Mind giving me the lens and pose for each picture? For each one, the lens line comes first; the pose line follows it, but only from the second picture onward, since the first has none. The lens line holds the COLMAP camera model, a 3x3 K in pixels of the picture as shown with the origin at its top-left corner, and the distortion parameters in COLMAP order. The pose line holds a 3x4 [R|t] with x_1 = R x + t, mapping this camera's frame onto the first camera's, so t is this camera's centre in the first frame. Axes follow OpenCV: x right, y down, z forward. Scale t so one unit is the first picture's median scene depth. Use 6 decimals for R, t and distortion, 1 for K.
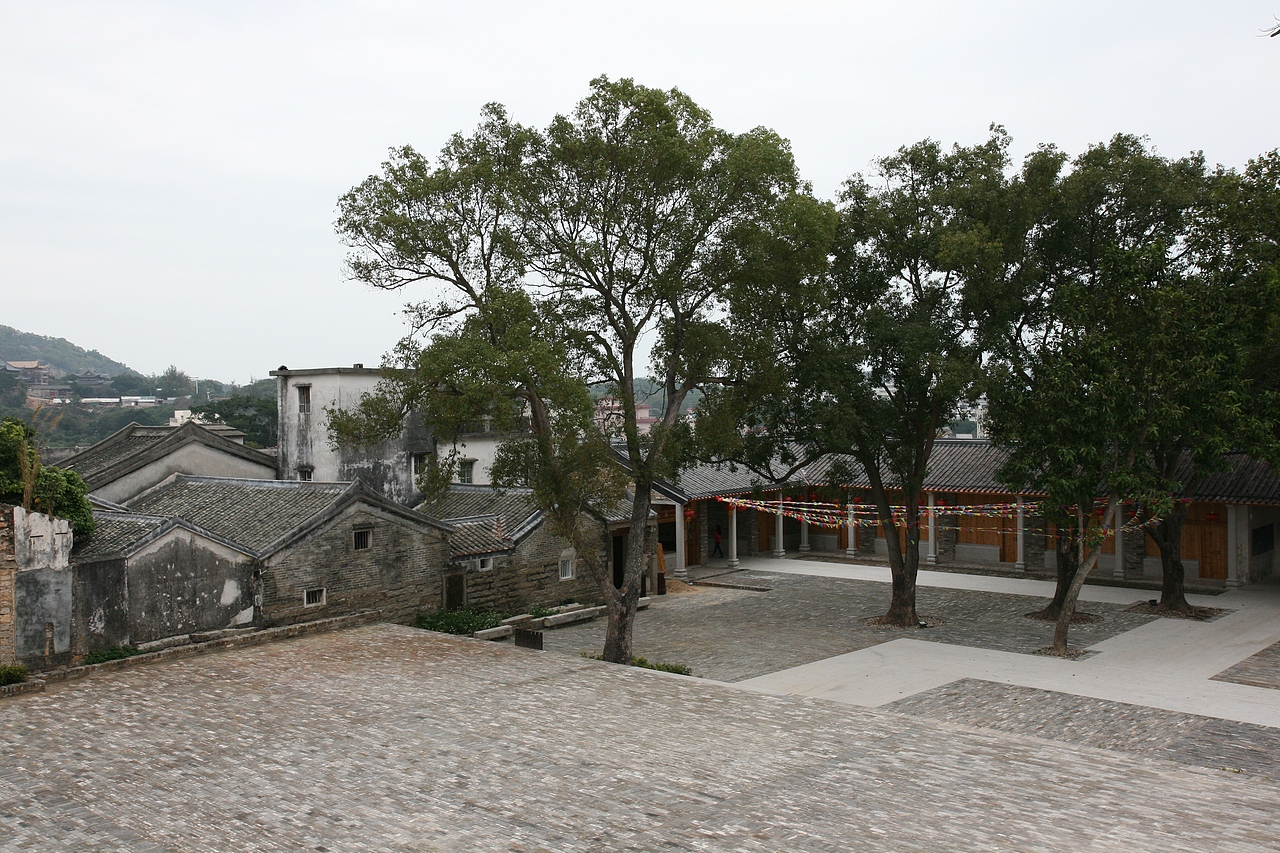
lens RADIAL K [[1295.4, 0, 640.0], [0, 1295.4, 426.5], [0, 0, 1]] dist [-0.003326, 0.157050]
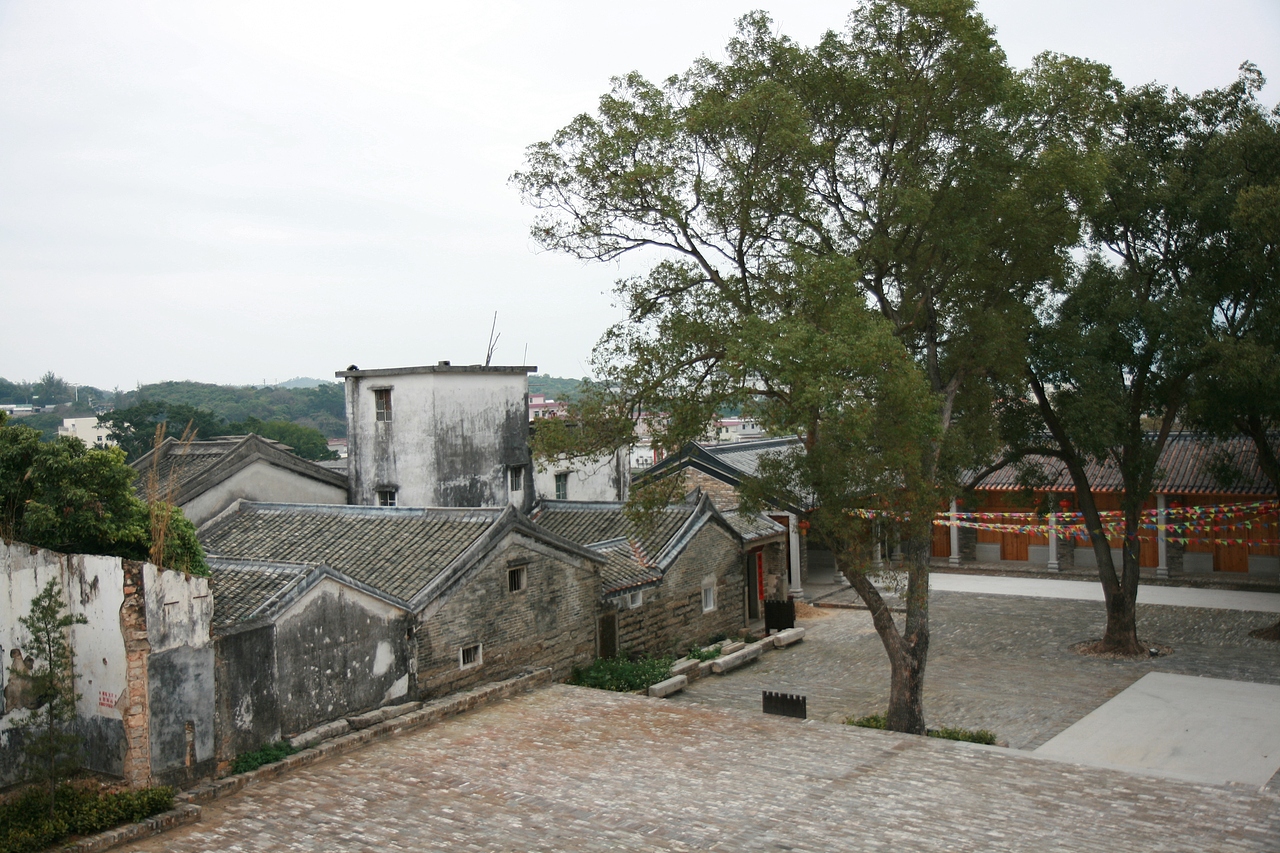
lens RADIAL K [[1257.3, 0, 624.8], [0, 1257.3, 417.8], [0, 0, 1]] dist [-0.015865, 0.156746]
pose [[0.994571, -0.023610, 0.101345, -0.227950], [0.023896, 0.999713, -0.001603, -0.009479], [-0.101278, 0.004016, 0.994850, 0.226196]]
